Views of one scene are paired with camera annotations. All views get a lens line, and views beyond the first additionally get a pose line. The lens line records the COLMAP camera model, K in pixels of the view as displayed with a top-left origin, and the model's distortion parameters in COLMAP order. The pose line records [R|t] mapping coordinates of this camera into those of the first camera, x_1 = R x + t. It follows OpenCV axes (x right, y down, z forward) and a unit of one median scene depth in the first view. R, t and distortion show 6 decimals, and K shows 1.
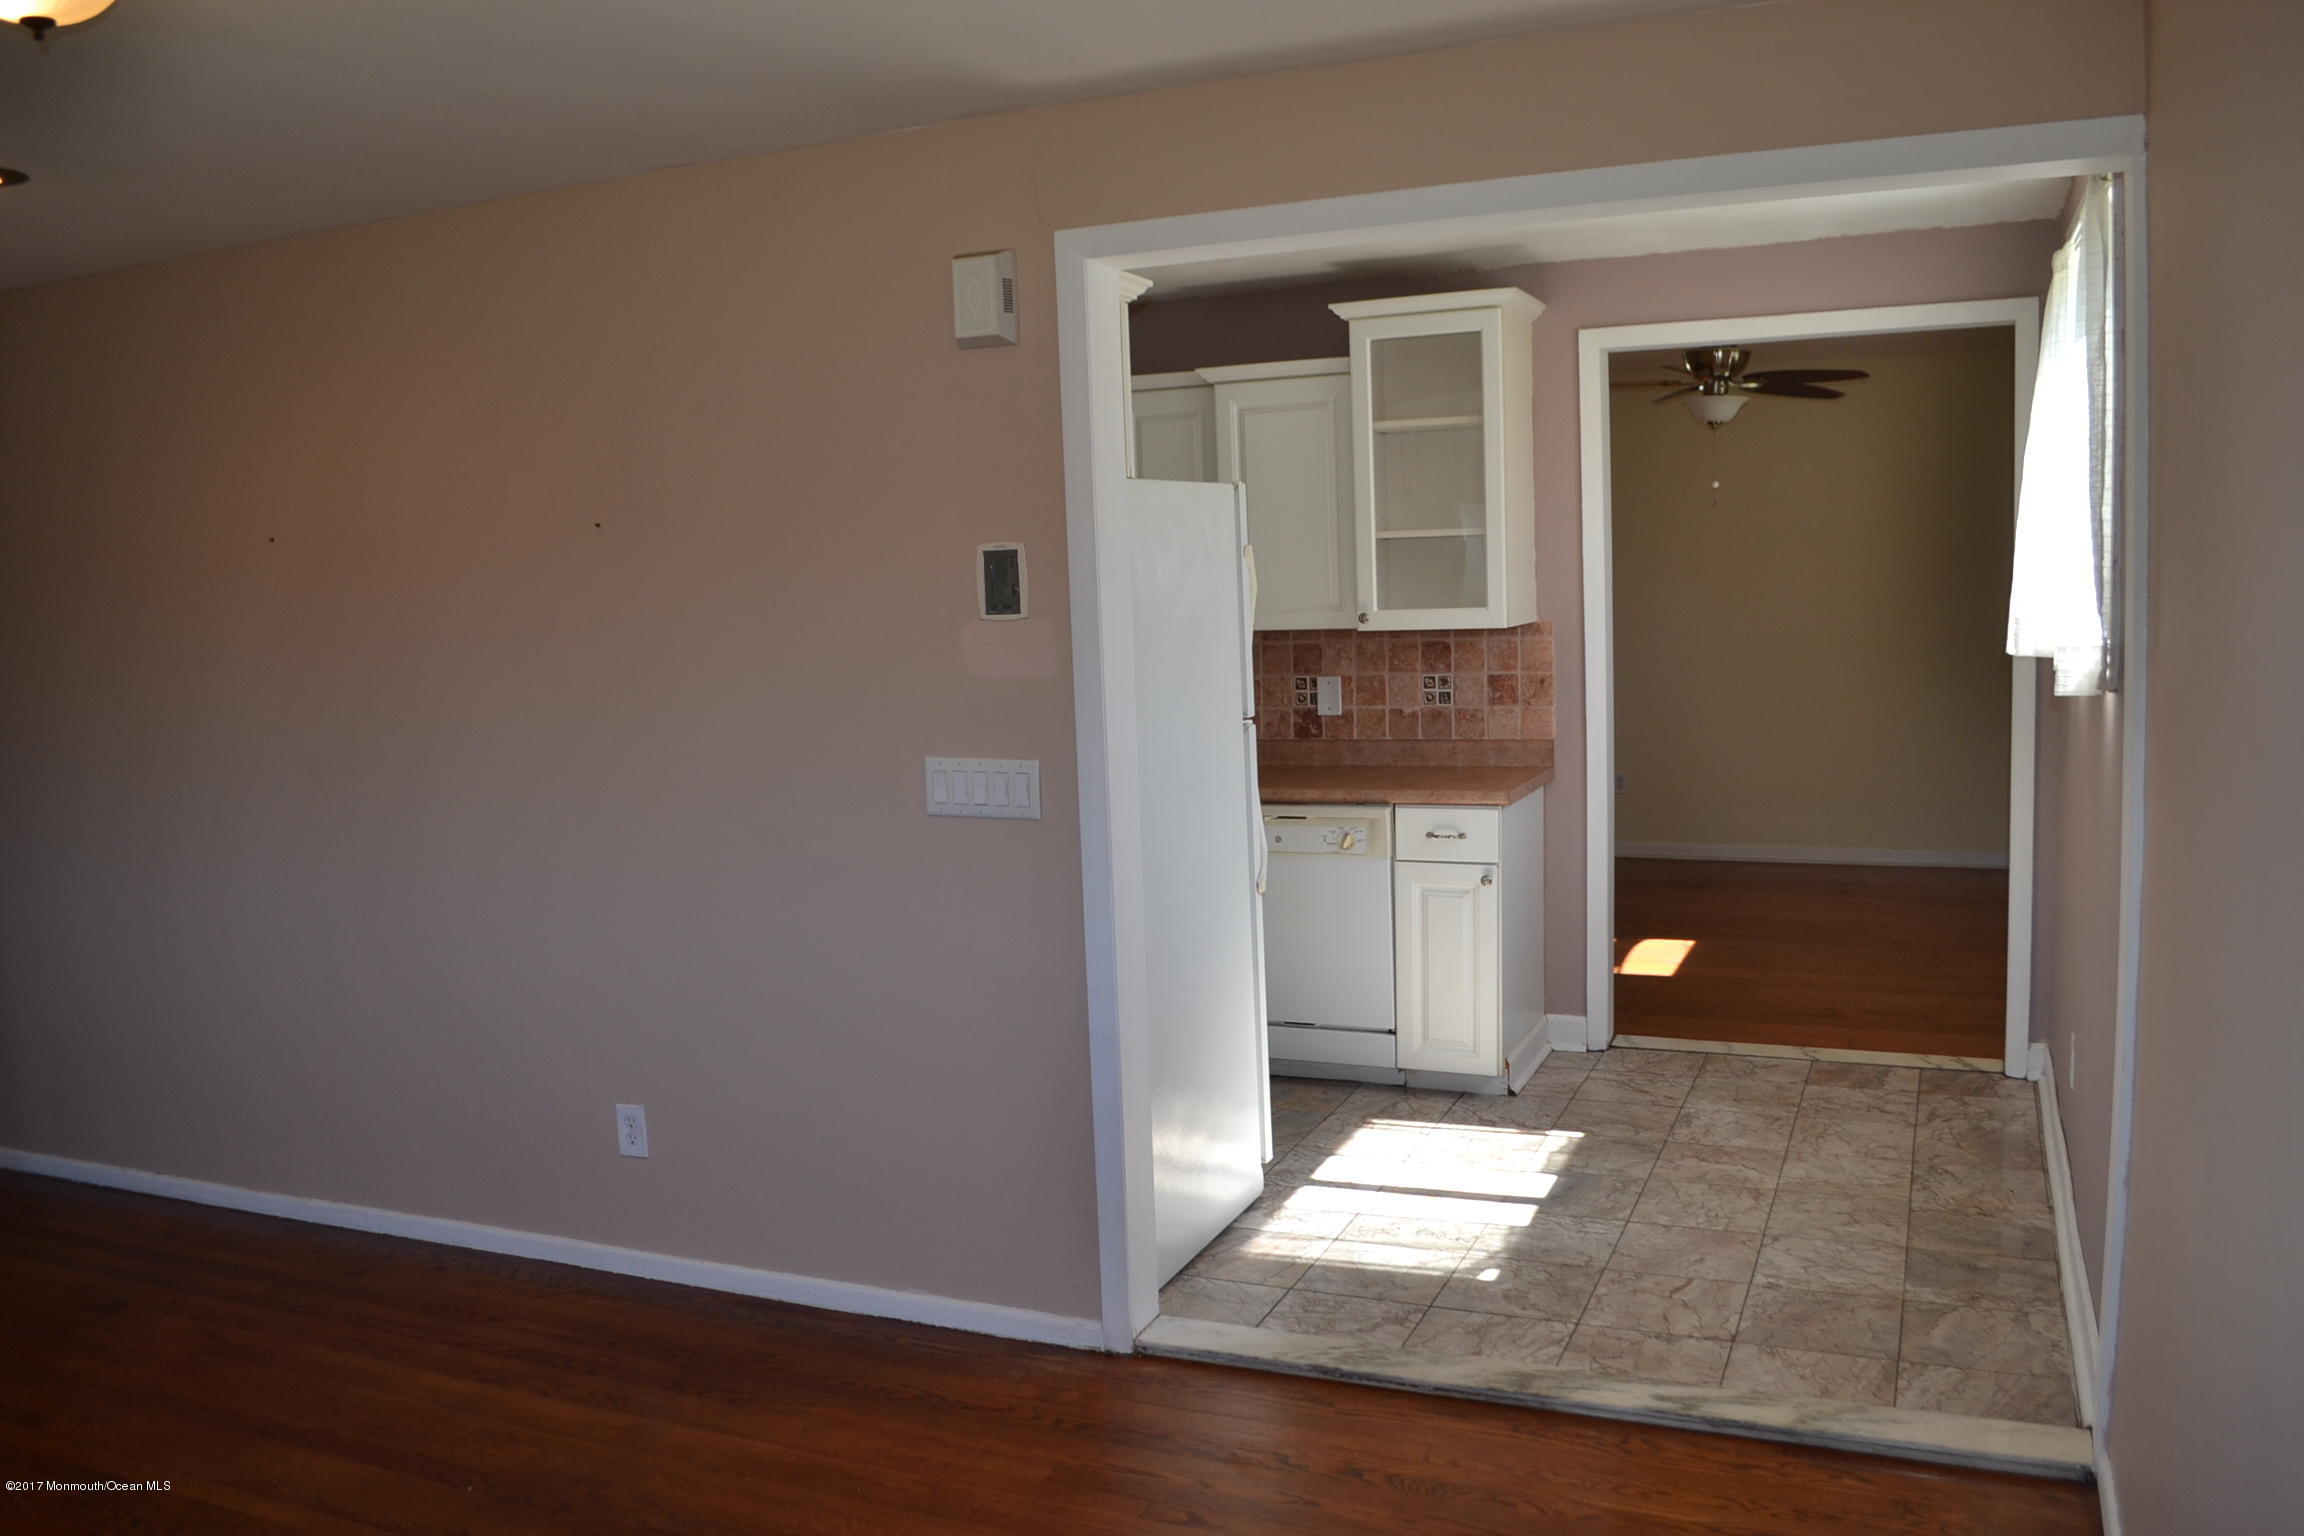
lens RADIAL K [[1832.3, 0, 1154.8], [0, 1832.3, 768.2], [0, 0, 1]] dist [-0.082372, 0.012559]
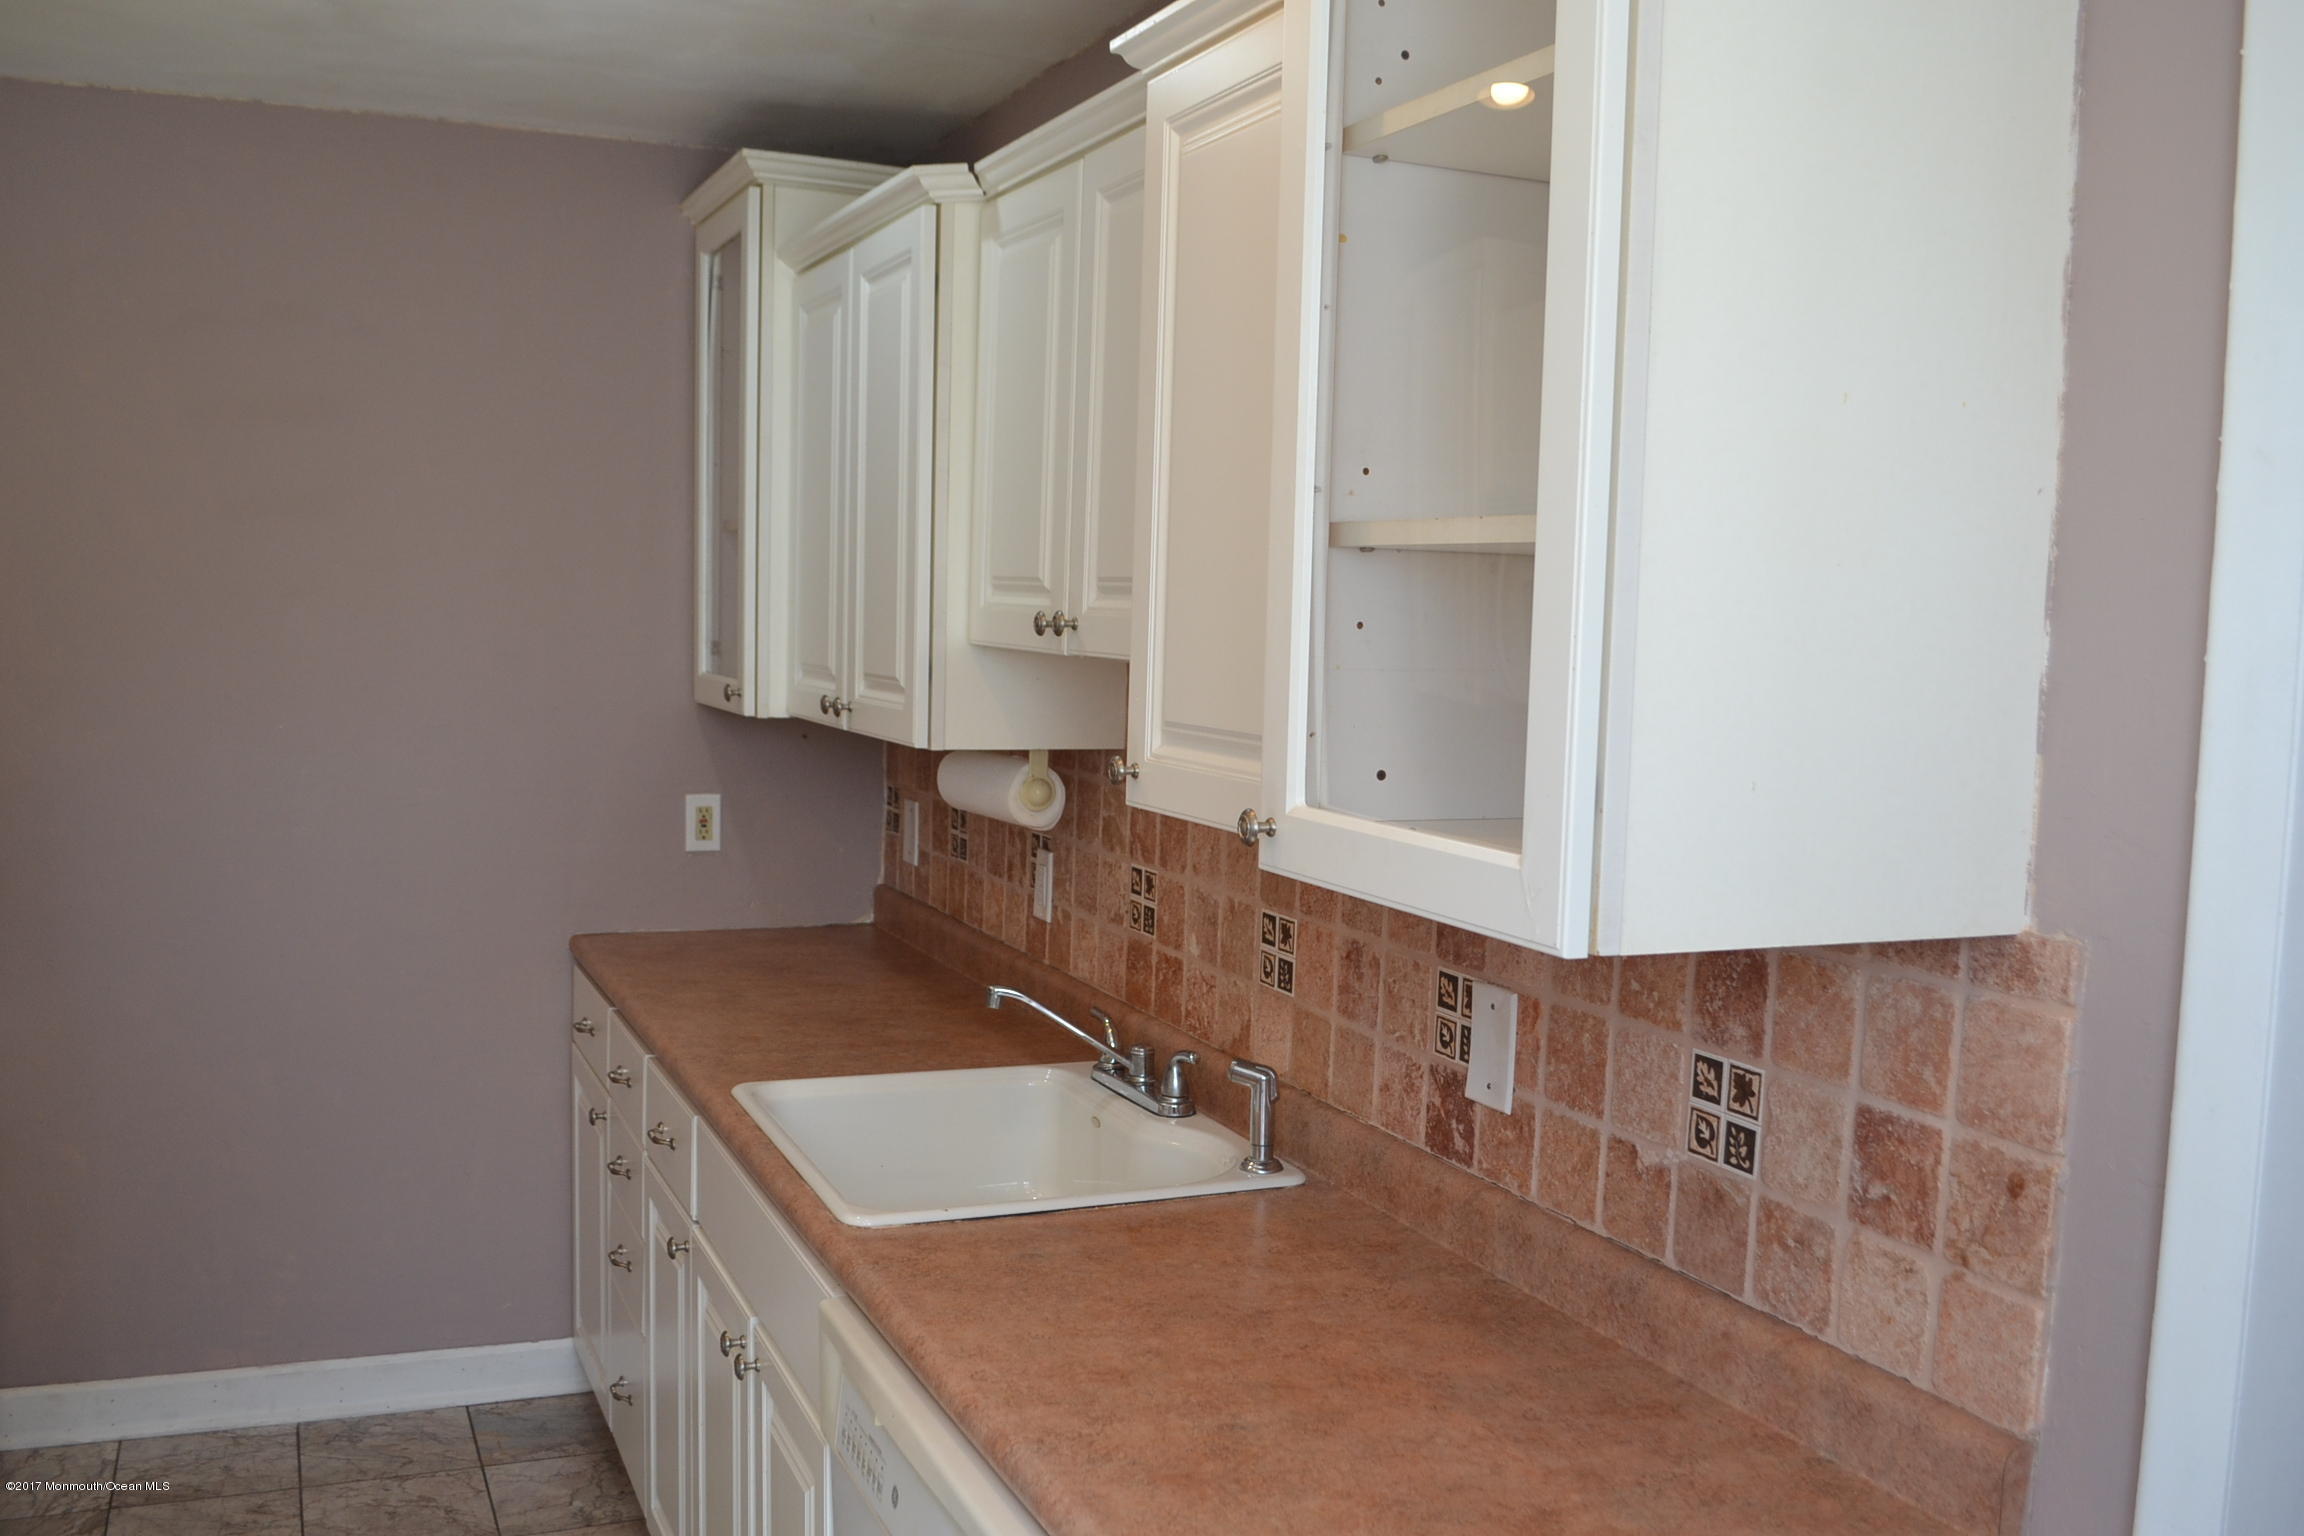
lens RADIAL K [[2056.0, 0, 1147.7], [0, 2056.0, 783.2], [0, 0, 1]] dist [-0.061789, 0.004570]
pose [[0.732181, 0.120489, -0.670368, 0.291433], [-0.133985, 0.990477, 0.031684, -0.090147], [0.667801, 0.066621, 0.741352, 0.707235]]
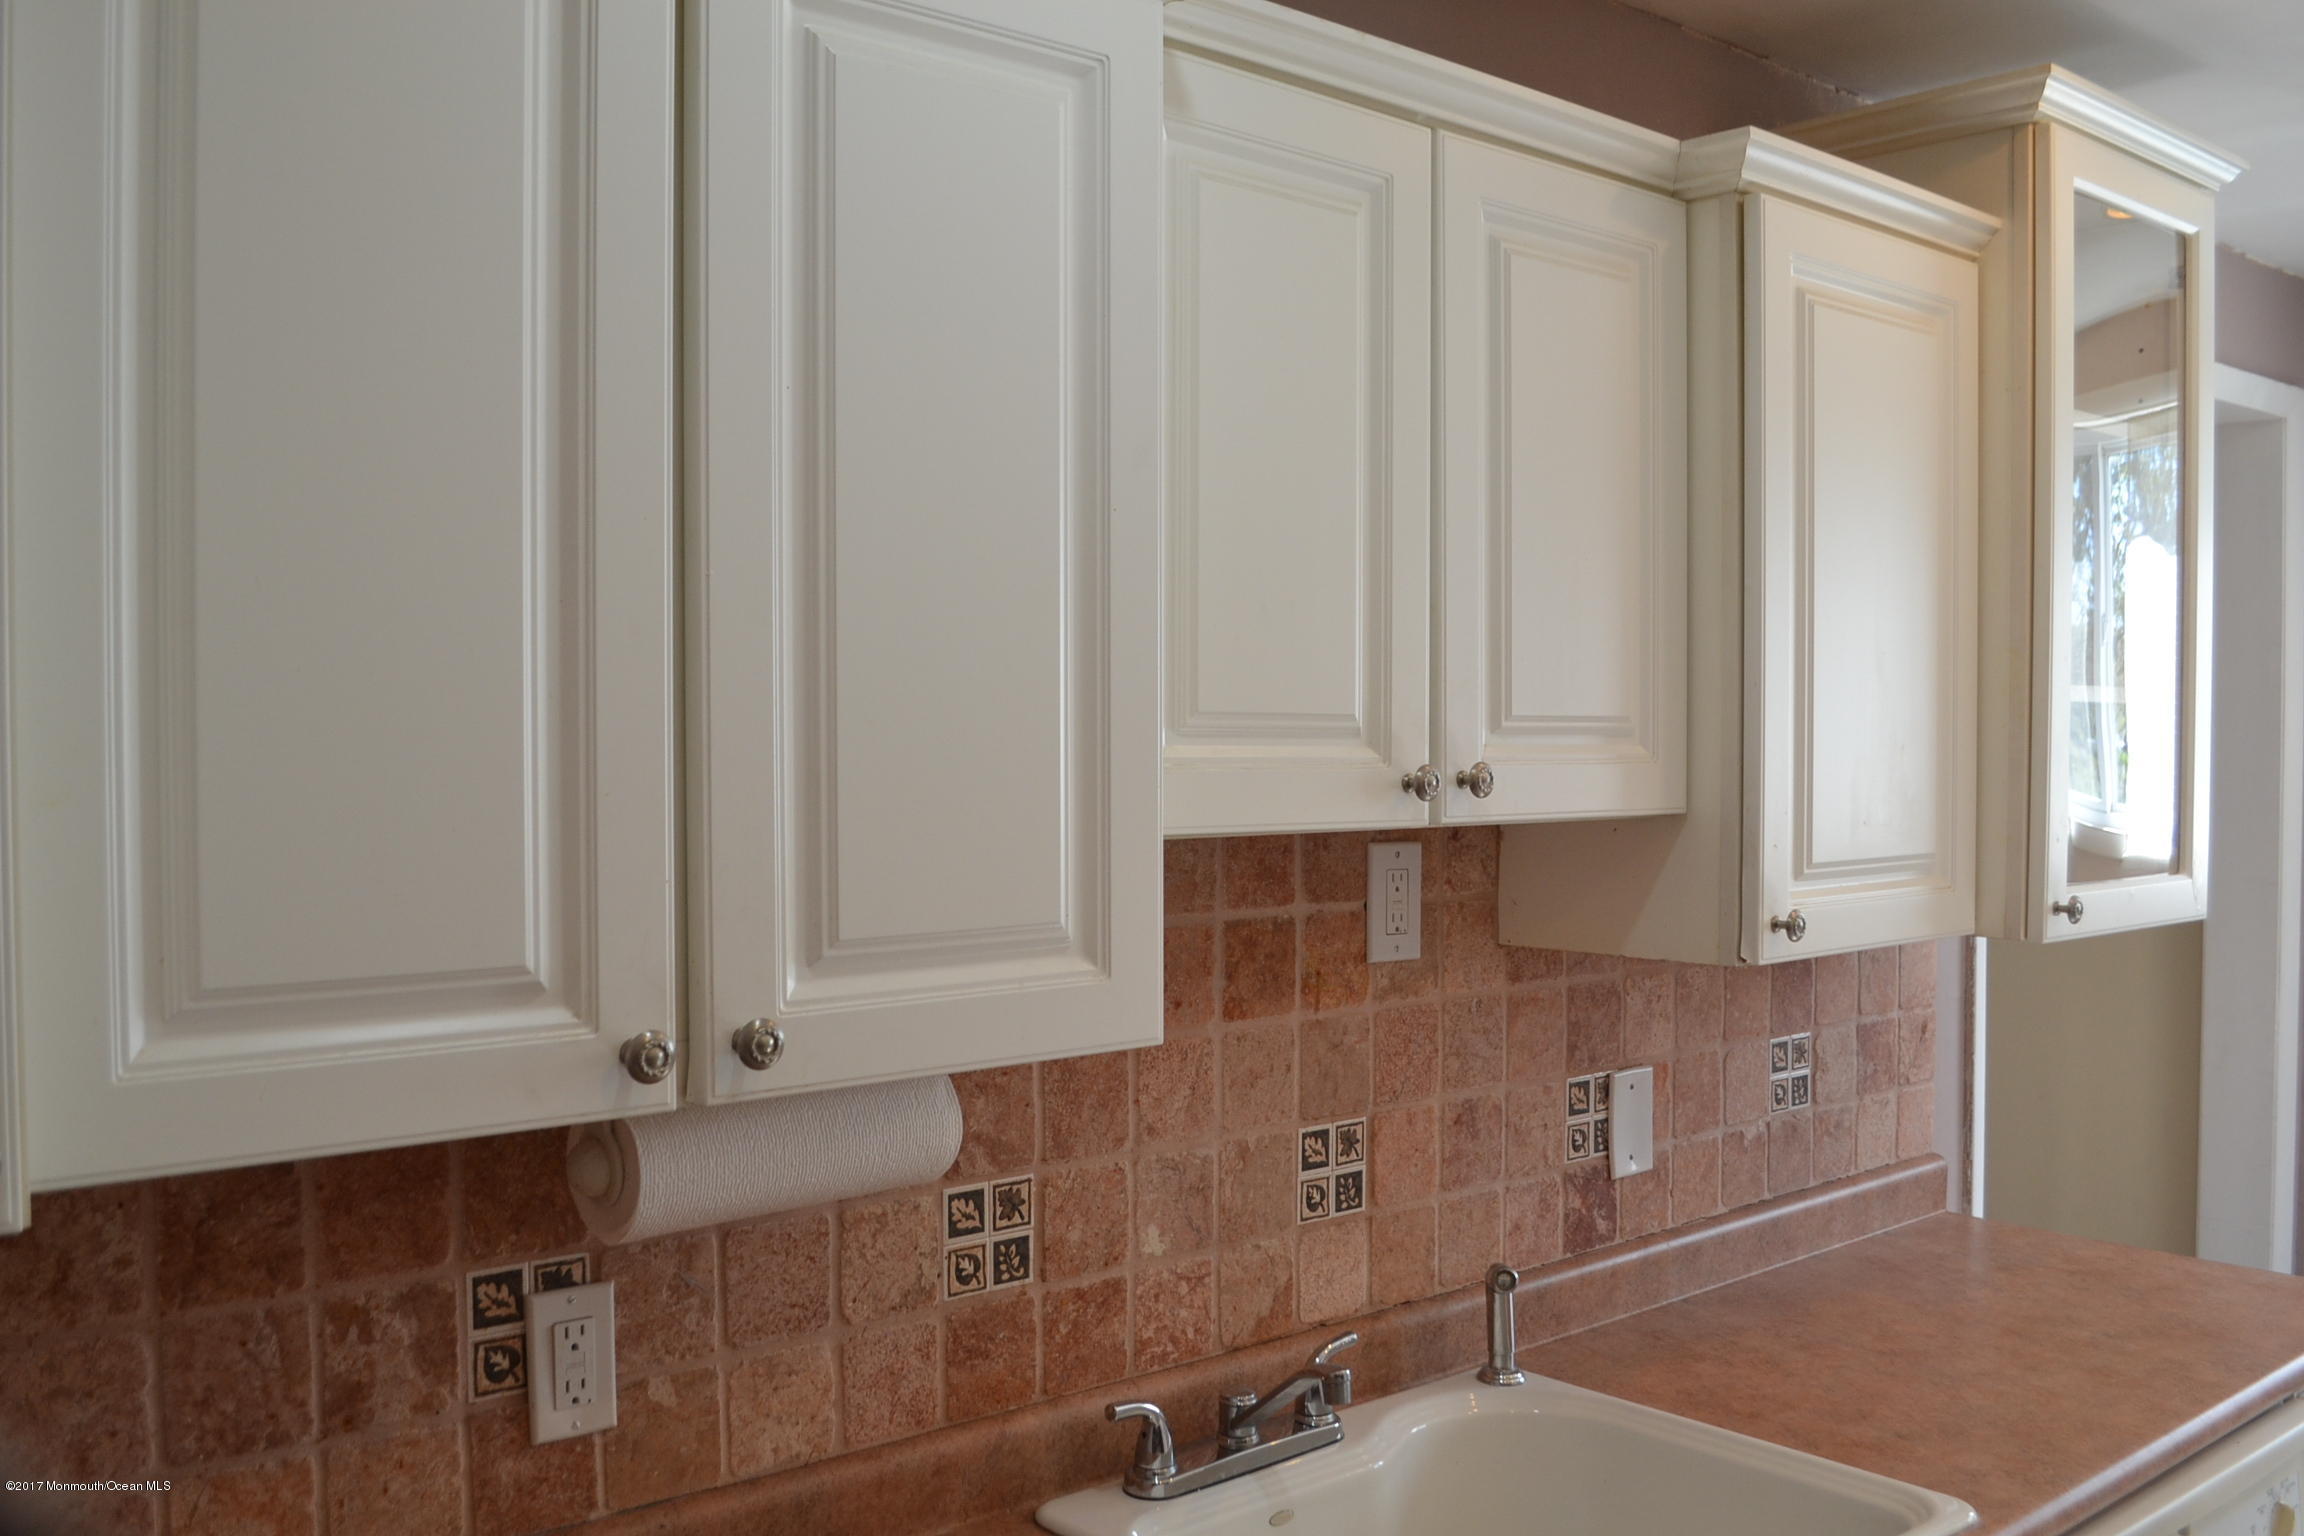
lens RADIAL K [[2056.0, 0, 1154.6], [0, 2056.0, 773.4], [0, 0, 1]] dist [-0.061789, 0.004570]
pose [[0.420733, 0.018999, 0.906985, -0.322441], [0.083247, 0.994754, -0.059454, -0.094269], [-0.903357, 0.100518, 0.416944, 0.928782]]
